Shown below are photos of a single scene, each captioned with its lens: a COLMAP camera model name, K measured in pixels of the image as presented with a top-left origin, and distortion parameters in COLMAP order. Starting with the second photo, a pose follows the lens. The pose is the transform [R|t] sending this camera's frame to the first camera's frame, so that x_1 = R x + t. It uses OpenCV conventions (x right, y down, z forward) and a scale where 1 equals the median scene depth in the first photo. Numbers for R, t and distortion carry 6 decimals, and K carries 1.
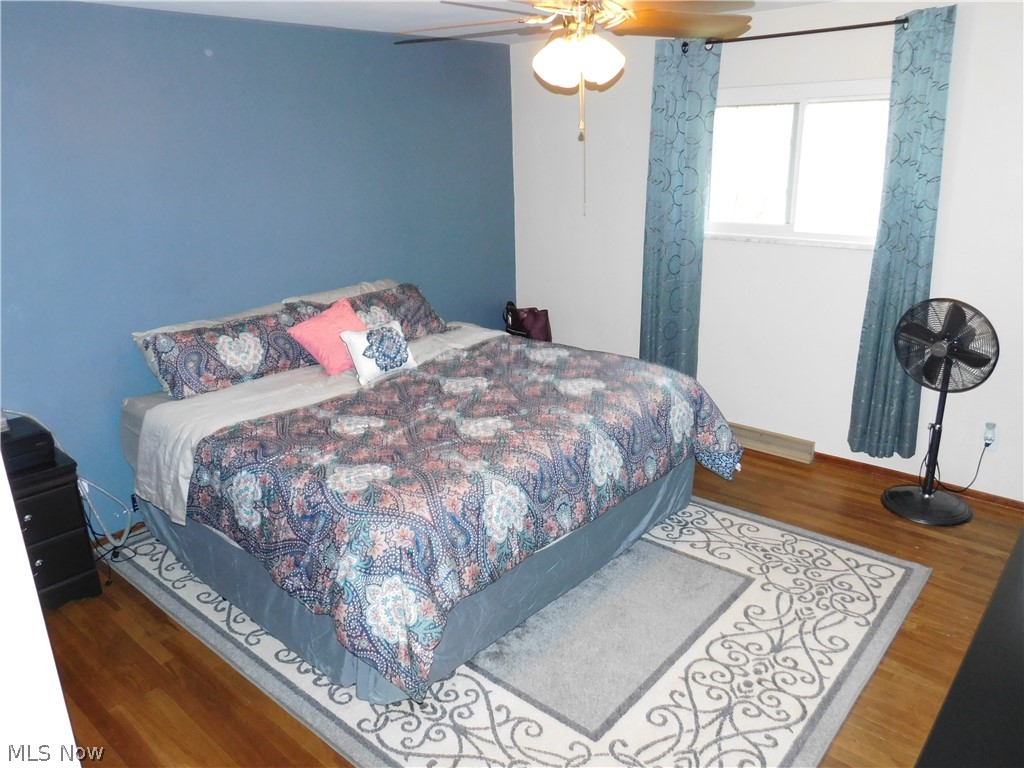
lens RADIAL K [[749.7, 0, 511.5], [0, 749.7, 382.8], [0, 0, 1]] dist [-0.006415, 0.004065]
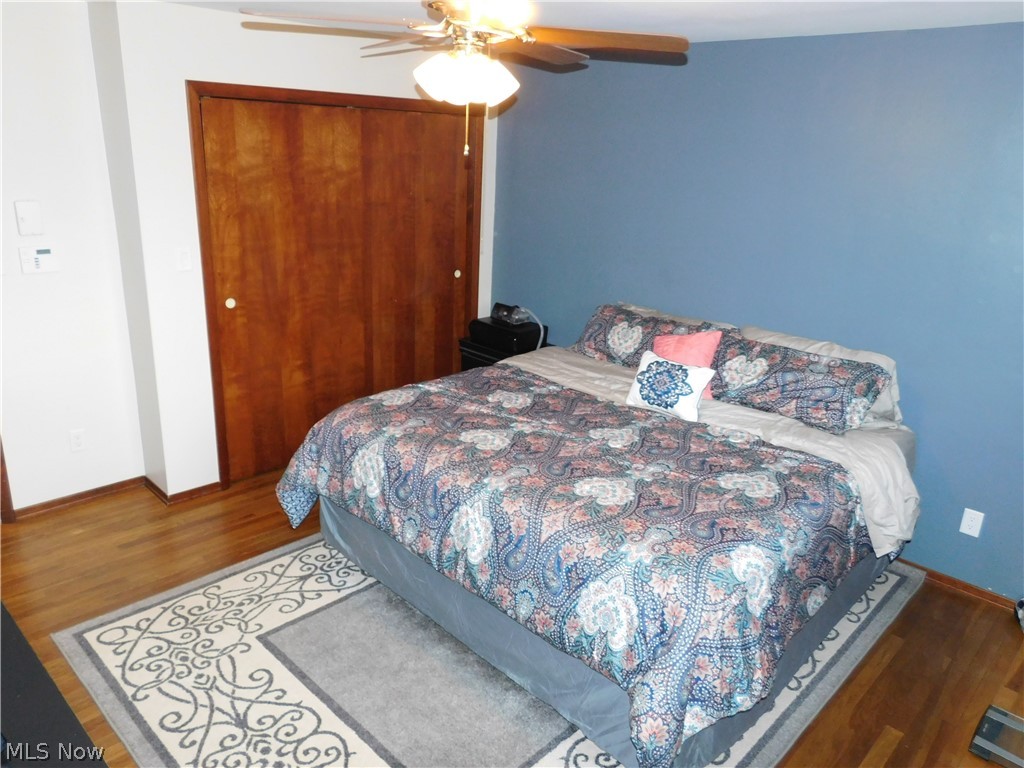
lens RADIAL K [[749.7, 0, 510.8], [0, 749.7, 384.3], [0, 0, 1]] dist [-0.006415, 0.004065]
pose [[-0.053720, 0.333275, -0.941298, 1.016064], [-0.350912, 0.876234, 0.330266, -0.402877], [0.934866, 0.348055, 0.069879, 1.059775]]
